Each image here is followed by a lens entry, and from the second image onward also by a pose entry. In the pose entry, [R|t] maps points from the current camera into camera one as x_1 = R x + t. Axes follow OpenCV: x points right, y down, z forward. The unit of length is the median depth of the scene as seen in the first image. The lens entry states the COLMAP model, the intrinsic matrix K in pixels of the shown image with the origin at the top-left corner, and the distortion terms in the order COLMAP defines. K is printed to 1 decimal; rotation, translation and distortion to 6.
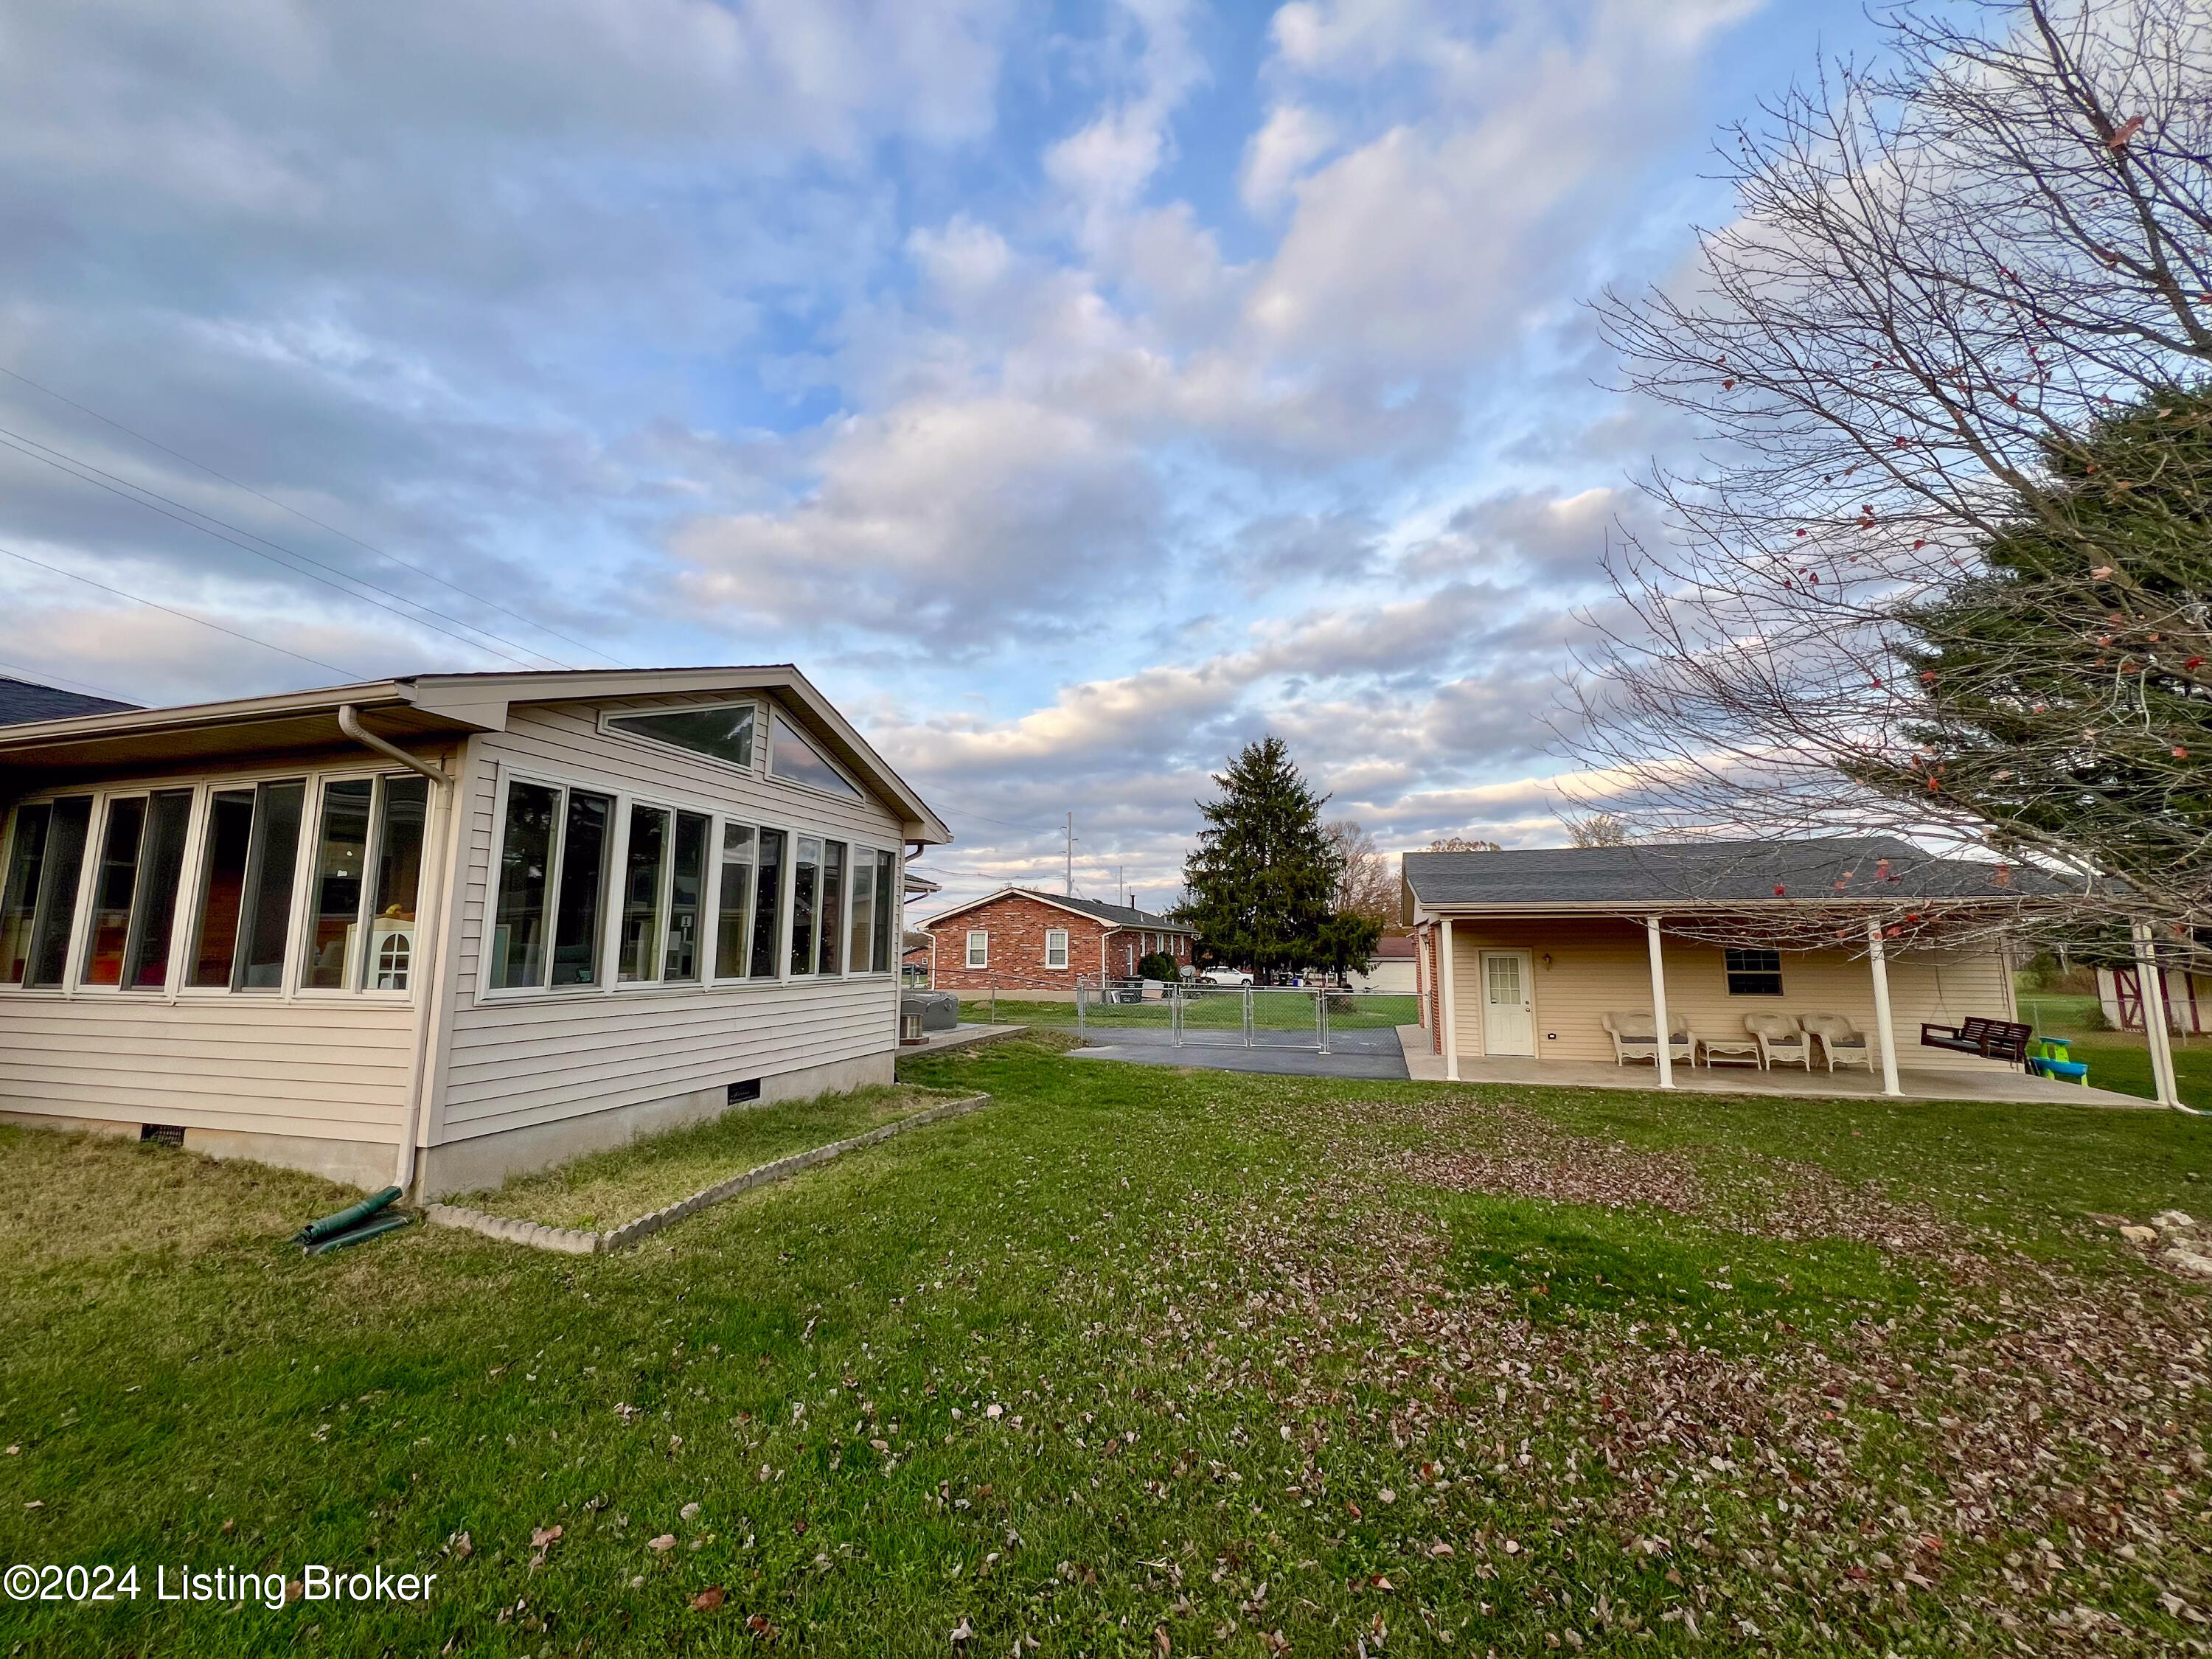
lens RADIAL K [[885.0, 0, 1106.0], [0, 885.0, 829.5], [0, 0, 1]] dist [-0.000002, 0.000100]
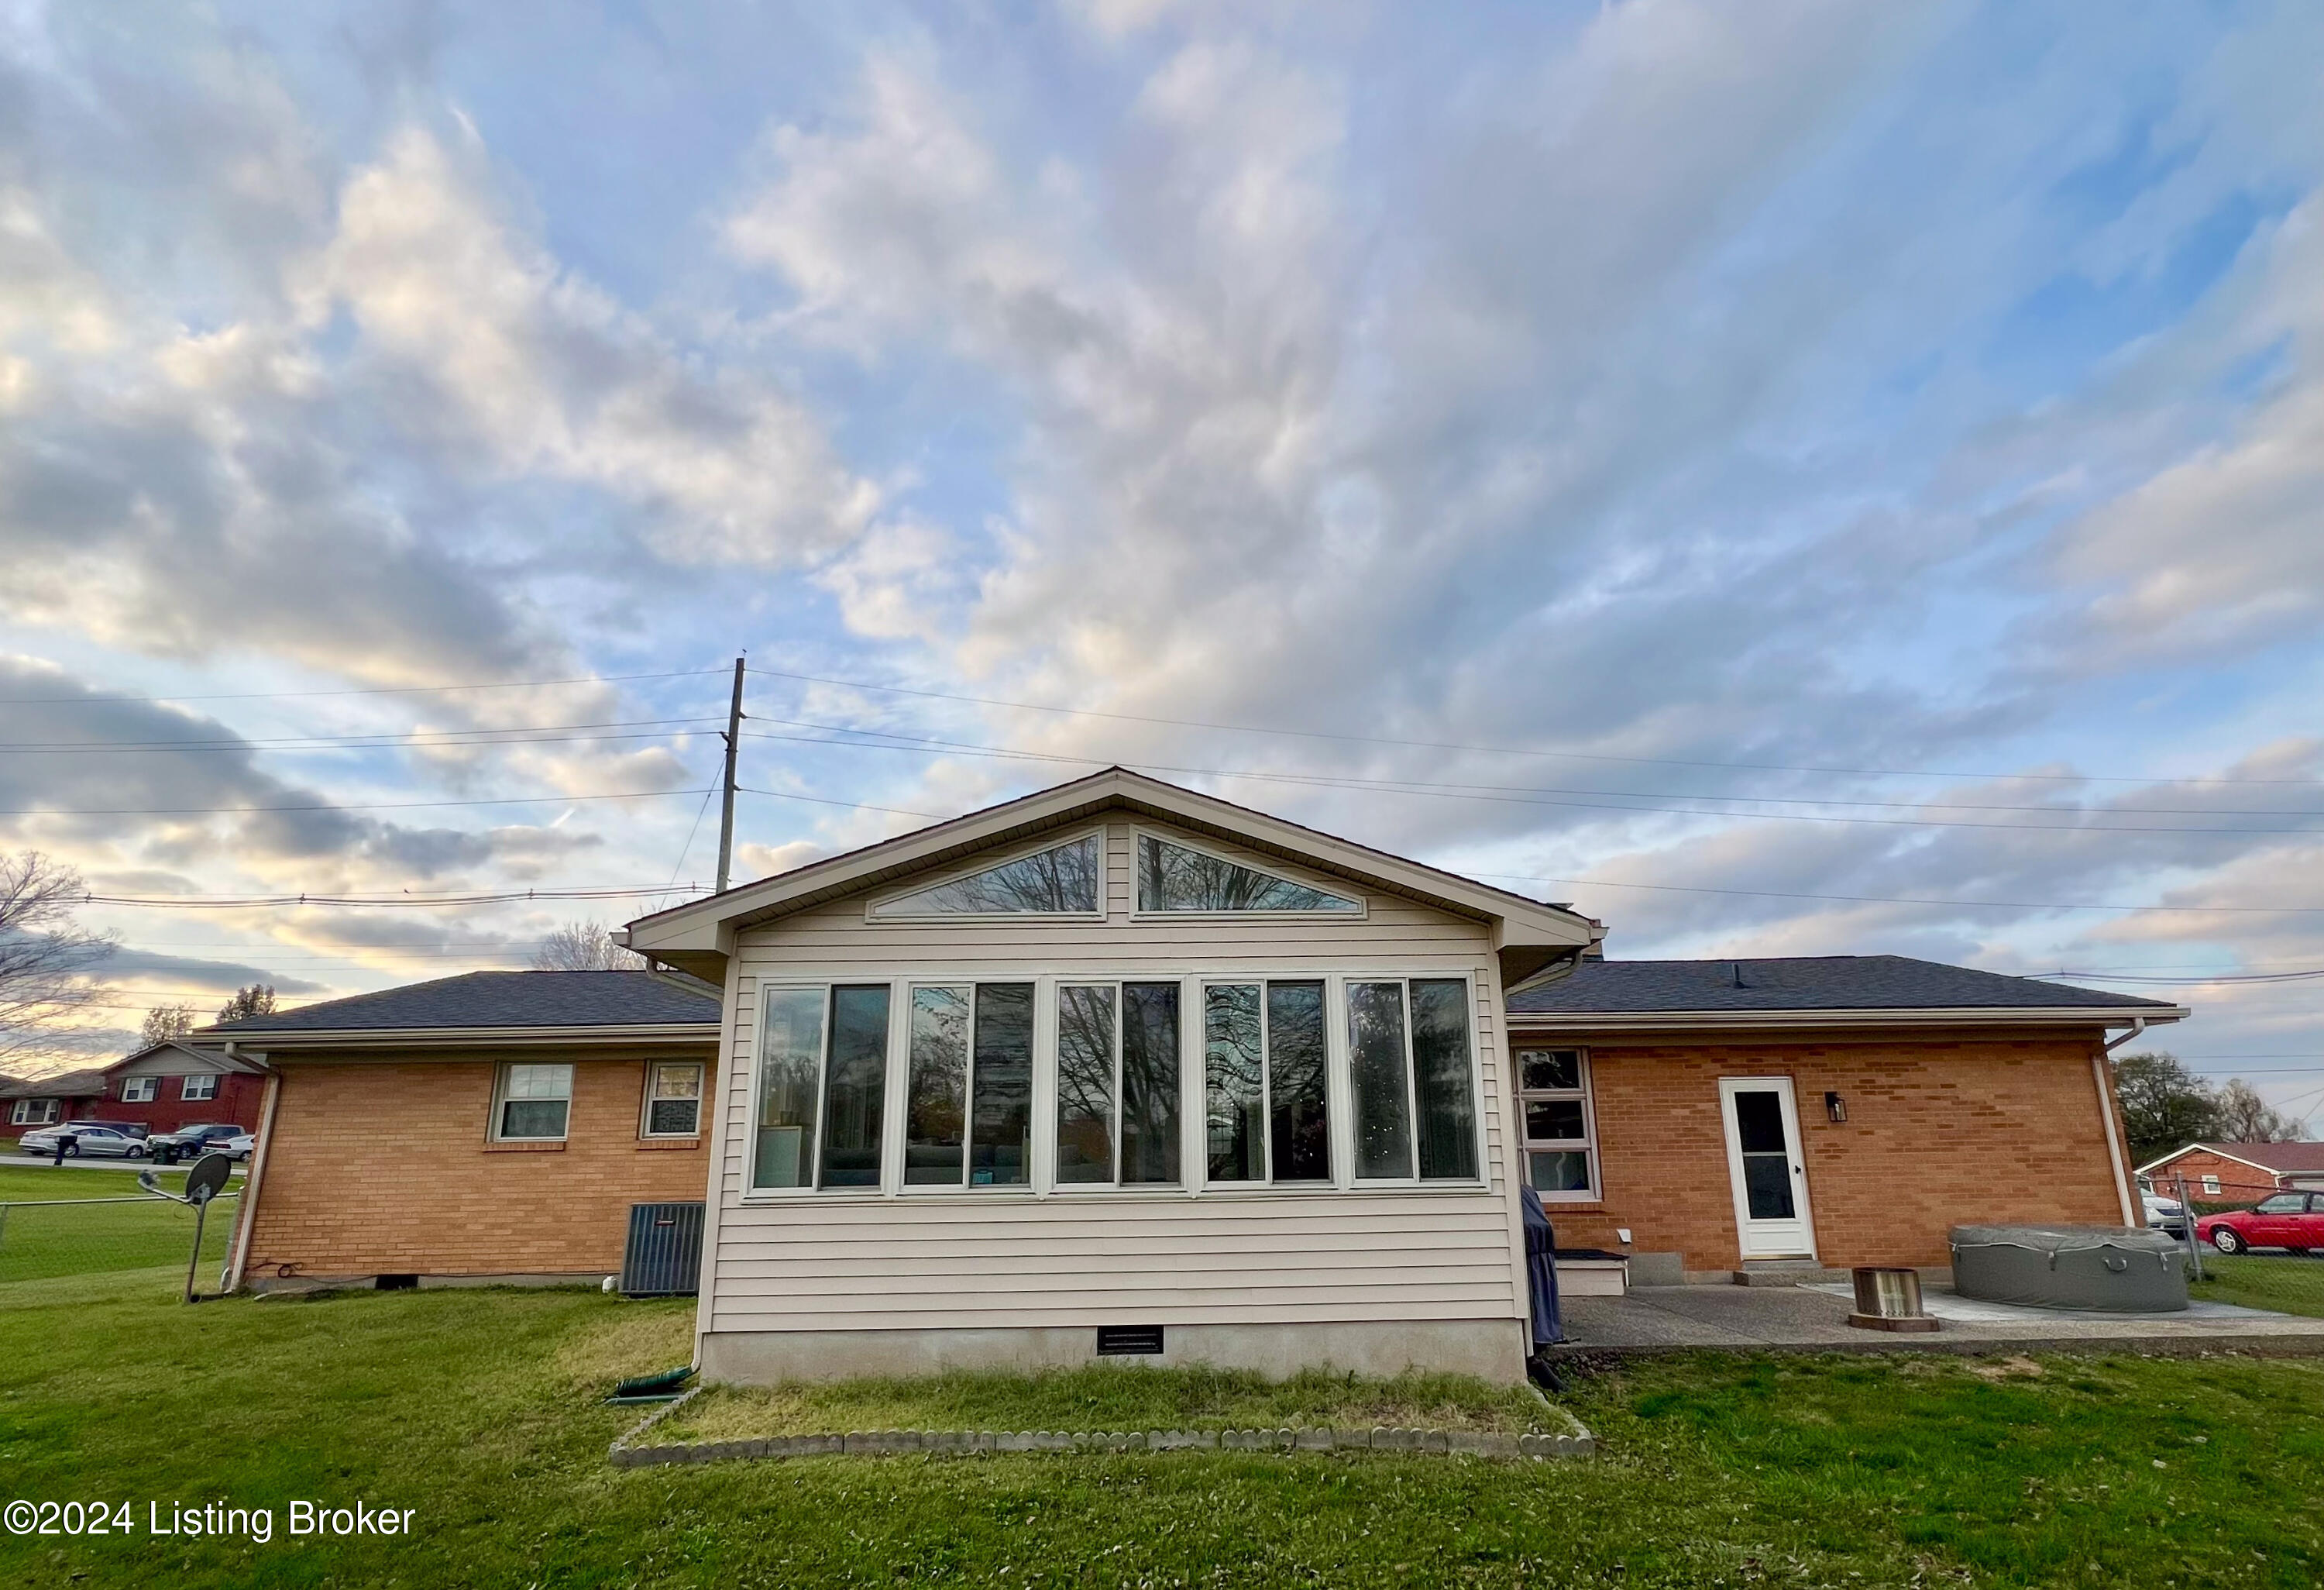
lens RADIAL K [[1084.9, 0, 1162.0], [0, 1084.9, 911.9], [0, 0, 1]] dist [-0.002754, -0.000977]
pose [[0.304668, -0.231408, -0.923920, 0.098488], [0.142242, 0.970213, -0.196097, 0.024745], [0.941777, -0.071676, 0.328509, 0.143208]]
